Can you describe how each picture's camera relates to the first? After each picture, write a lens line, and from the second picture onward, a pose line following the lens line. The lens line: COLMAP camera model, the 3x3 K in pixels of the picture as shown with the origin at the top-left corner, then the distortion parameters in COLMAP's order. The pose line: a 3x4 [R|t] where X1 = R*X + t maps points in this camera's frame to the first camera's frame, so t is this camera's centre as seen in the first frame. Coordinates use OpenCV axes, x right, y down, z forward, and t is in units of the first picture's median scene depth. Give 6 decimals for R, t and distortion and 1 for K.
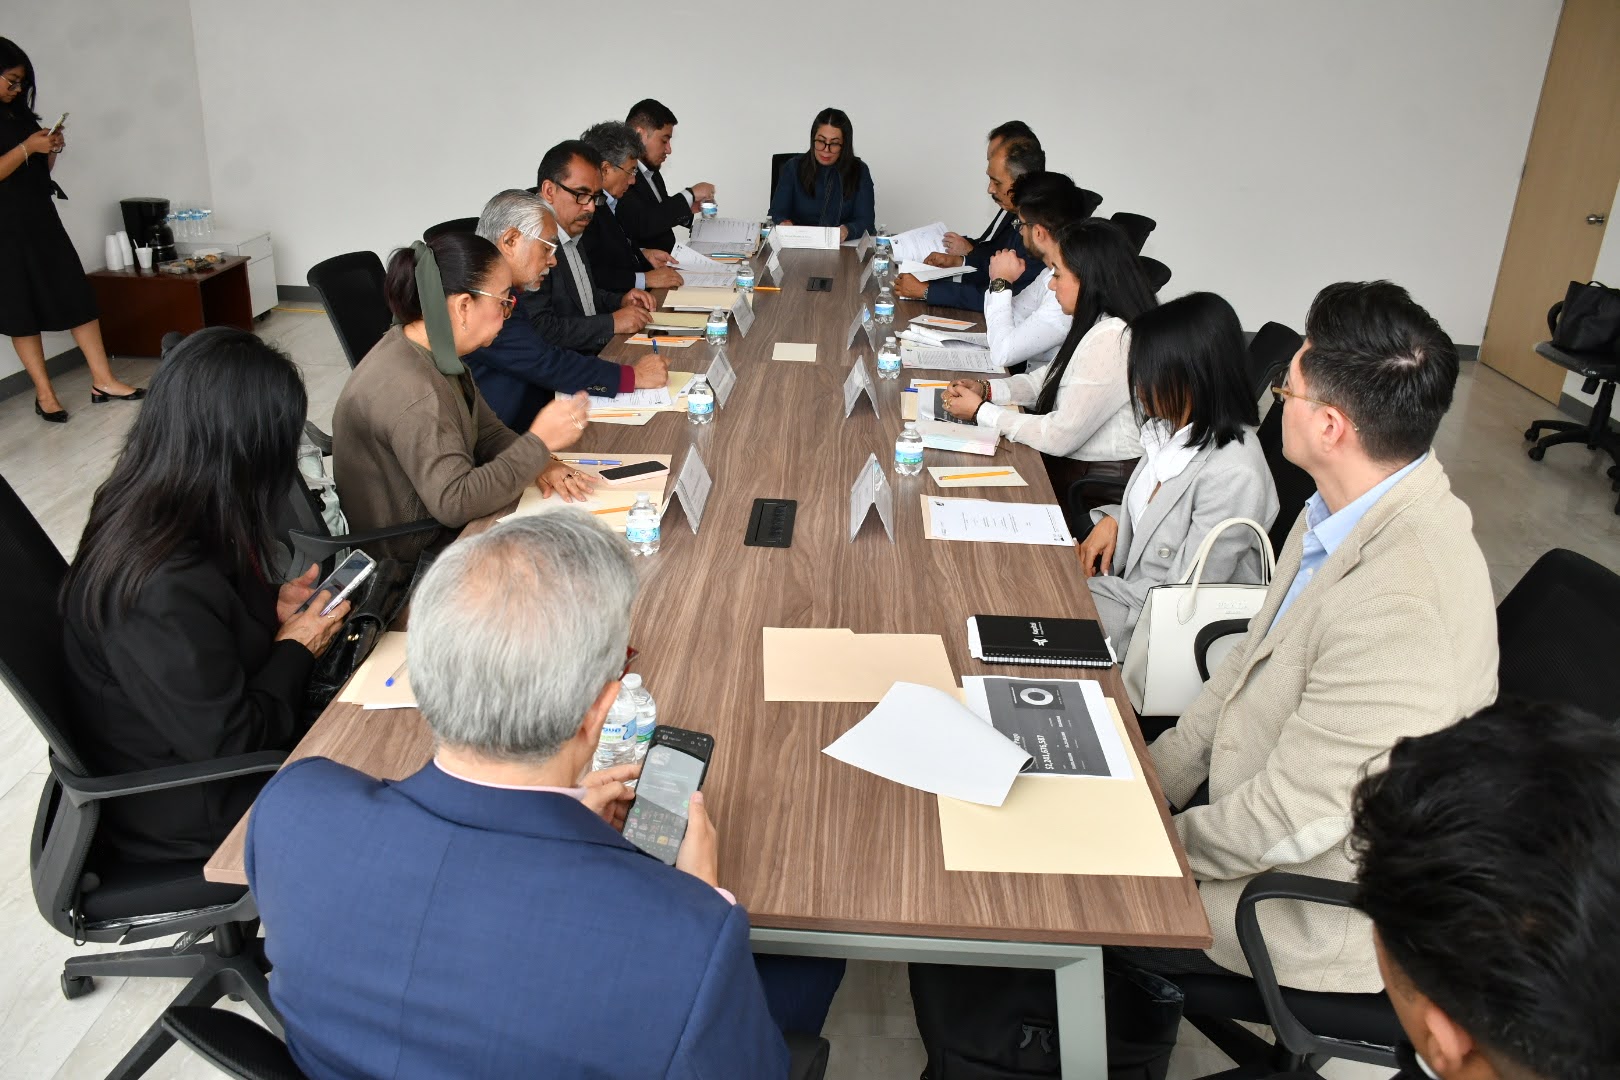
lens RADIAL K [[1260.4, 0, 810.0], [0, 1260.4, 540.0], [0, 0, 1]] dist [-0.128396, 0.006375]
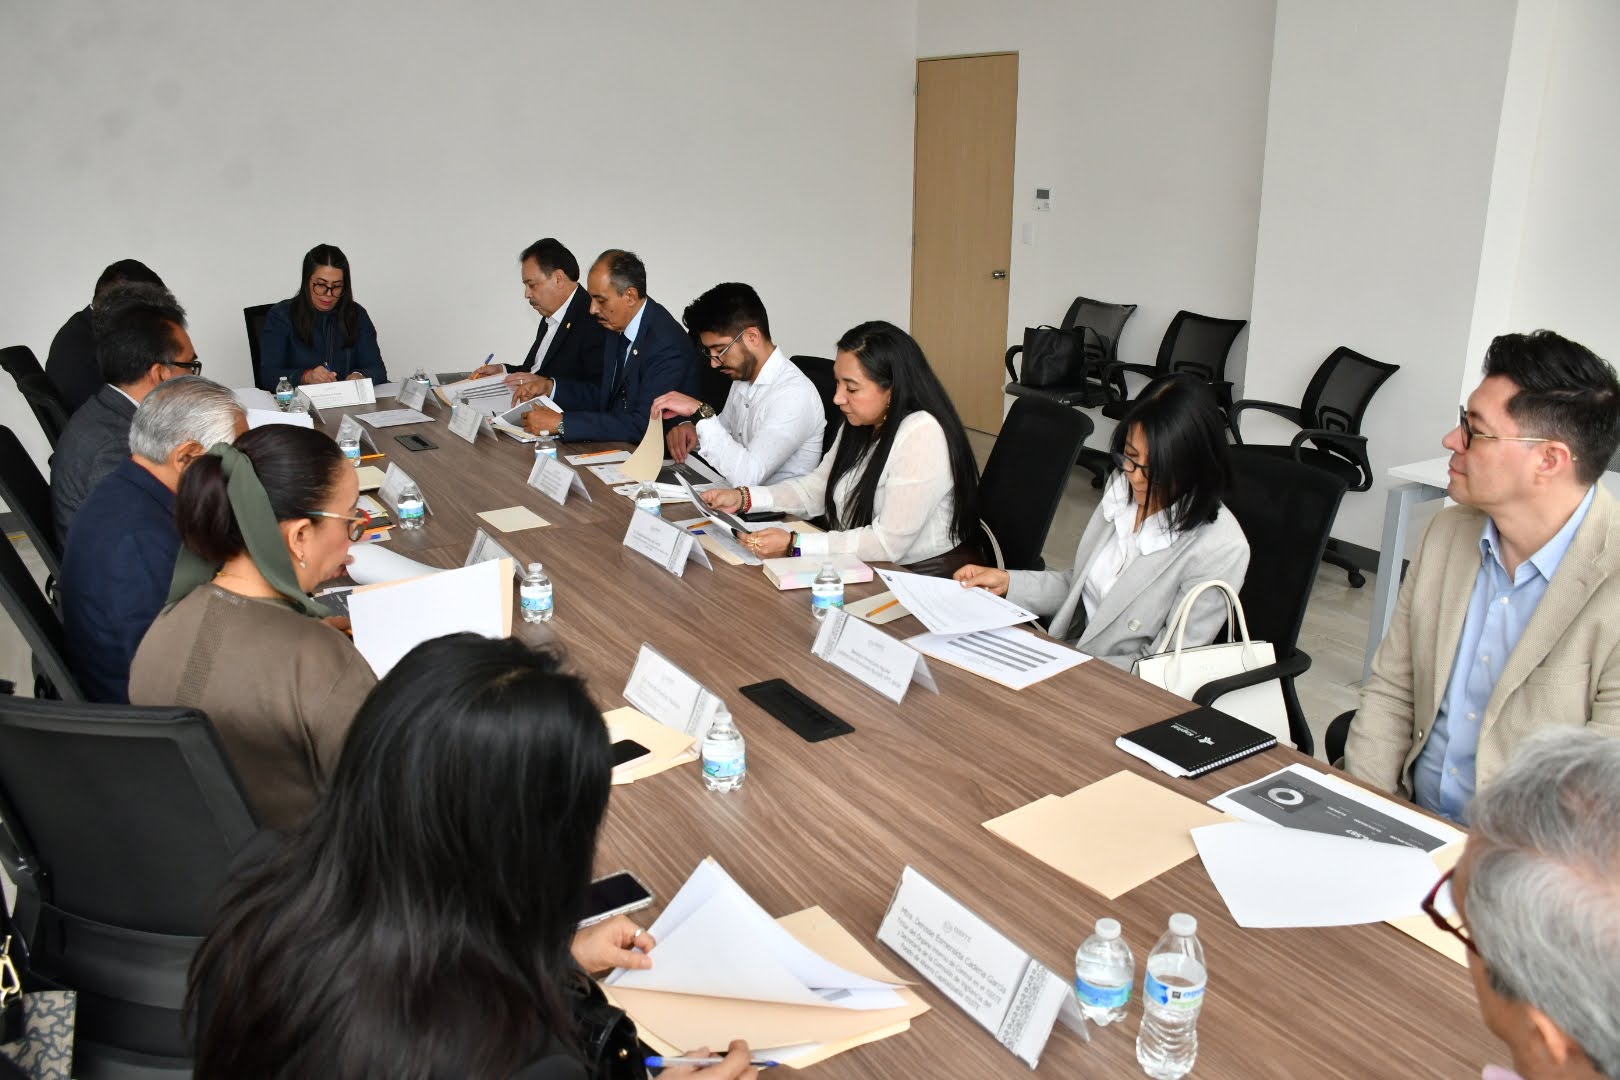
lens RADIAL K [[1260.4, 0, 810.0], [0, 1260.4, 540.0], [0, 0, 1]] dist [-0.128396, 0.006375]
pose [[0.818415, -0.193359, 0.541118, -0.487643], [0.242186, 0.970030, -0.019672, -0.112387], [-0.521097, 0.147151, 0.840716, 0.302136]]
